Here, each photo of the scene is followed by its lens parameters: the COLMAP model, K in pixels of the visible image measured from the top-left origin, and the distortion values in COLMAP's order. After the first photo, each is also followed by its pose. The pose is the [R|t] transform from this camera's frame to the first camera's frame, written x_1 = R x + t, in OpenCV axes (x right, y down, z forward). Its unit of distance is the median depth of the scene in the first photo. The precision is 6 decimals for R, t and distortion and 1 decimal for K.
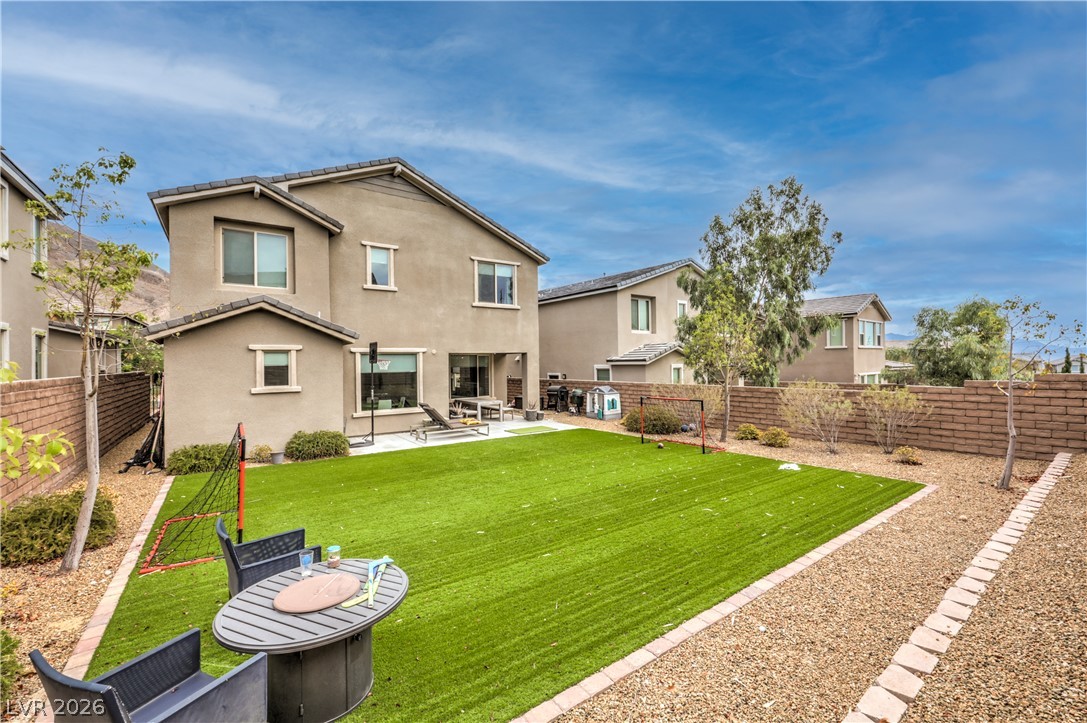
lens RADIAL K [[446.9, 0, 538.7], [0, 446.9, 362.6], [0, 0, 1]] dist [0.003001, 0.000428]
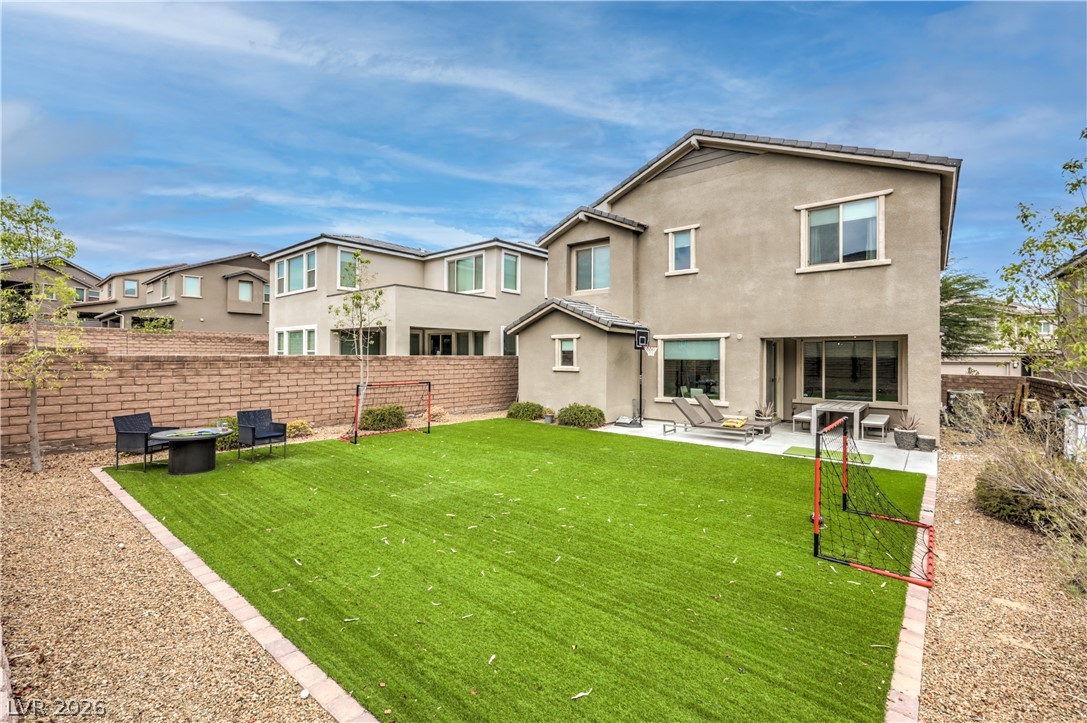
lens RADIAL K [[446.9, 0, 538.1], [0, 446.9, 352.7], [0, 0, 1]] dist [0.003001, 0.000428]
pose [[0.269829, 0.013071, -0.962820, 0.491721], [-0.007593, 0.999906, 0.011446, -0.000804], [0.962878, 0.004222, 0.269903, 0.425136]]
